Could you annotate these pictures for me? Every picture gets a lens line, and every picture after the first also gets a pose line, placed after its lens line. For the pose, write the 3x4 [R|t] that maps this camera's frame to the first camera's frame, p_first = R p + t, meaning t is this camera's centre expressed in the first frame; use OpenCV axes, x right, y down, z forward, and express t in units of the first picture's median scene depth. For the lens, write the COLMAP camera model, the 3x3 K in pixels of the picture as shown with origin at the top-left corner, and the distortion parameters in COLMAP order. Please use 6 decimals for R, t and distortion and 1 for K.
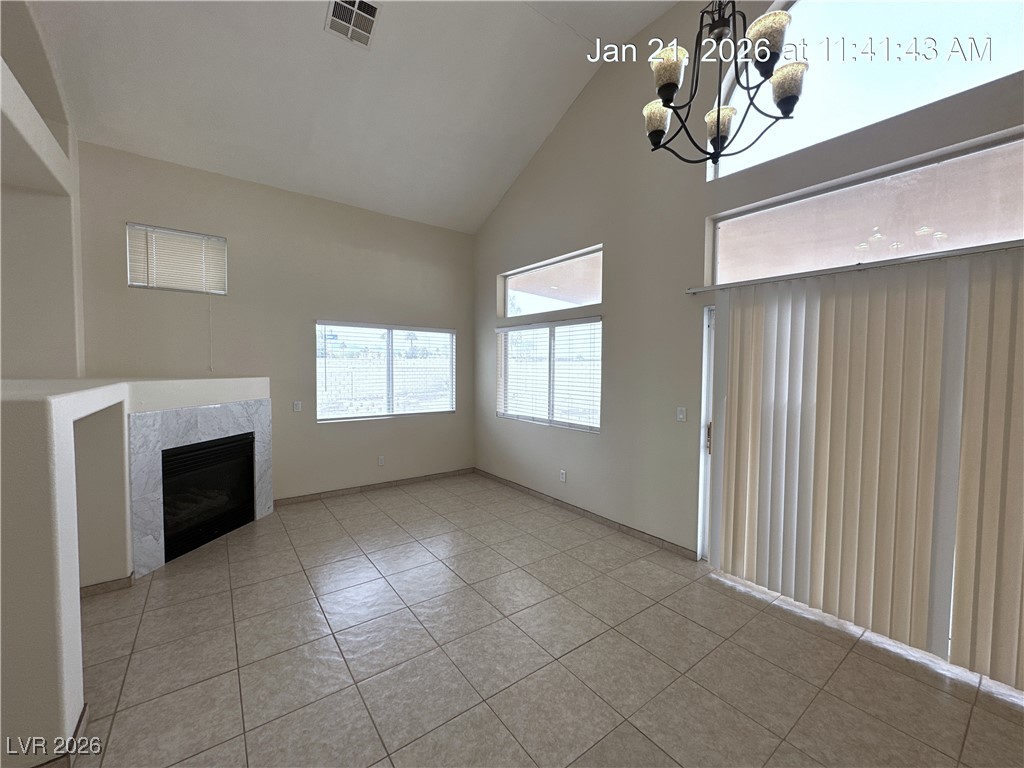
lens RADIAL K [[407.2, 0, 510.9], [0, 407.2, 384.6], [0, 0, 1]] dist [-0.002103, 0.000360]
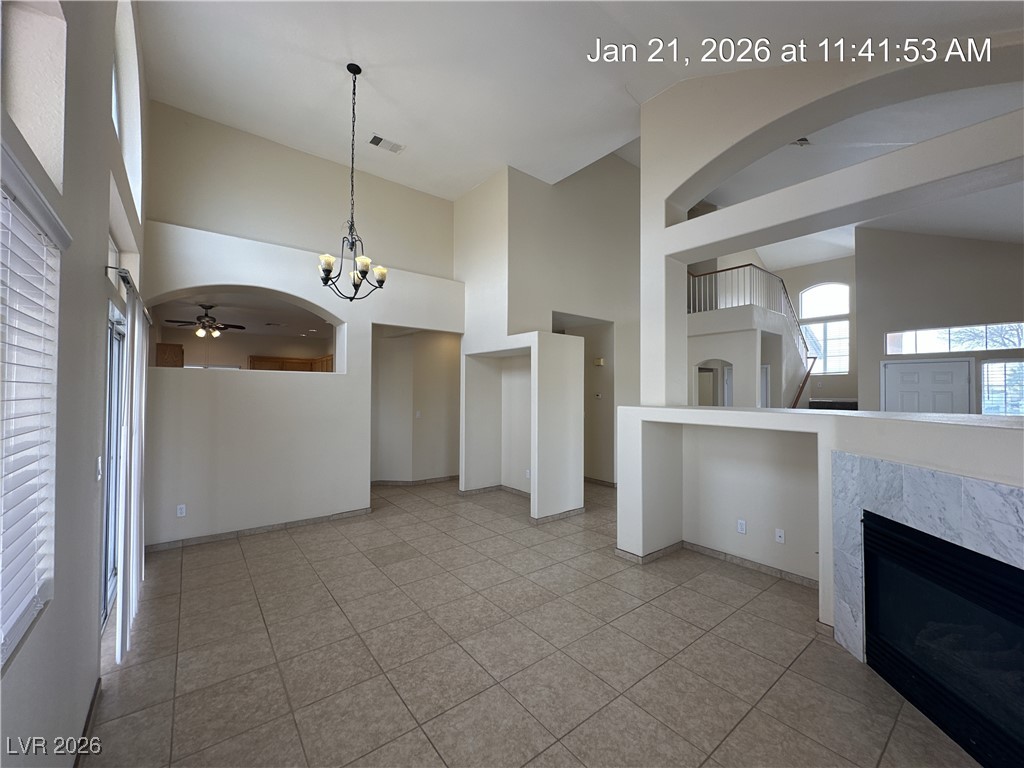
lens RADIAL K [[407.2, 0, 513.0], [0, 407.2, 385.7], [0, 0, 1]] dist [-0.002103, 0.000360]
pose [[-0.999406, -0.014259, -0.031390, -0.215039], [-0.015170, 0.999465, 0.028988, -0.096335], [0.030960, 0.029447, -0.999087, 2.092190]]
